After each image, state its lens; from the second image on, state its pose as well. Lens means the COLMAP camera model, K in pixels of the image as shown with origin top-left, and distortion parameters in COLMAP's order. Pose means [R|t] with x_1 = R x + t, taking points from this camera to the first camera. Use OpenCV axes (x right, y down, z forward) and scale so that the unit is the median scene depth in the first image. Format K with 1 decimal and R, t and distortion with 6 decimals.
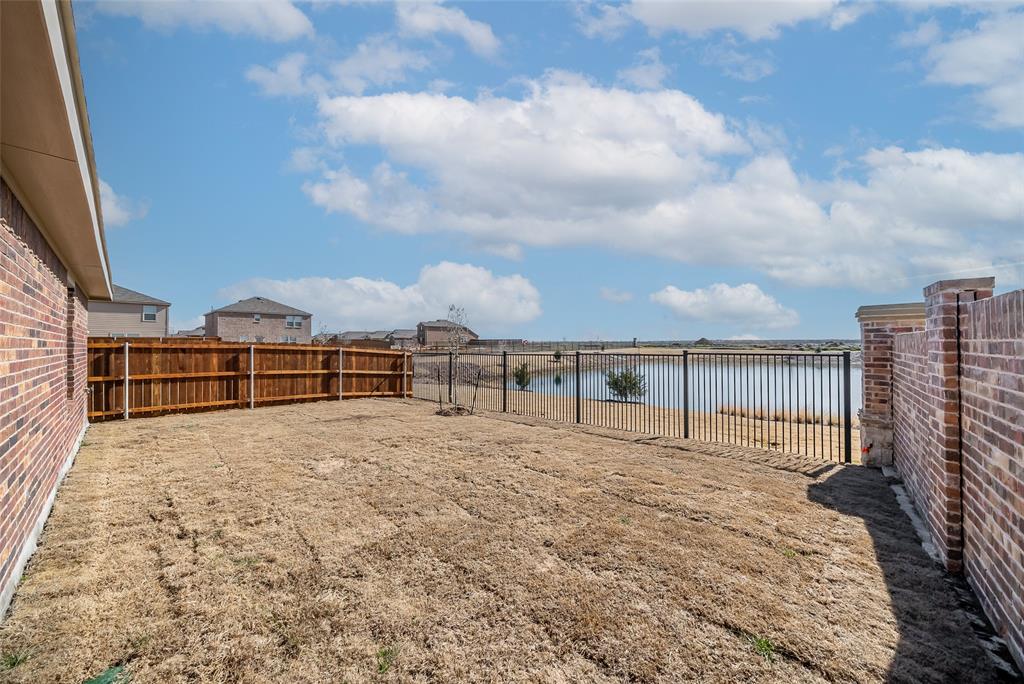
lens RADIAL K [[350.5, 0, 511.6], [0, 350.5, 342.5], [0, 0, 1]] dist [-0.002214, -0.000194]
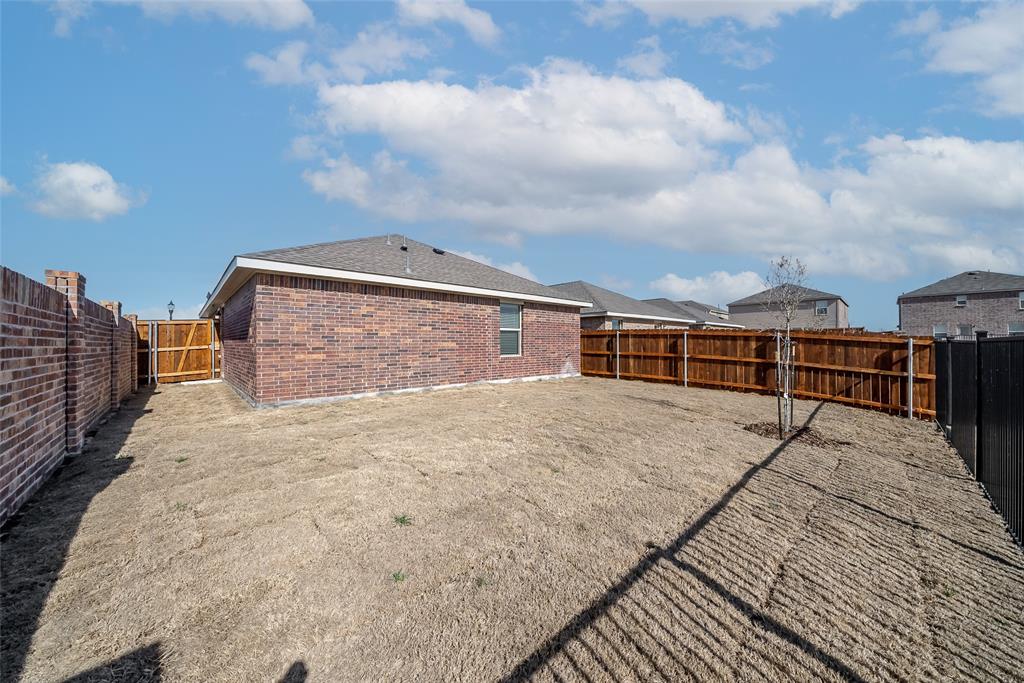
lens RADIAL K [[350.5, 0, 513.0], [0, 350.5, 340.9], [0, 0, 1]] dist [-0.002214, -0.000194]
pose [[-0.060979, 0.003845, -0.998132, 0.394663], [0.009528, 0.999949, 0.003269, 0.026653], [0.998094, -0.009311, -0.061012, 0.461079]]
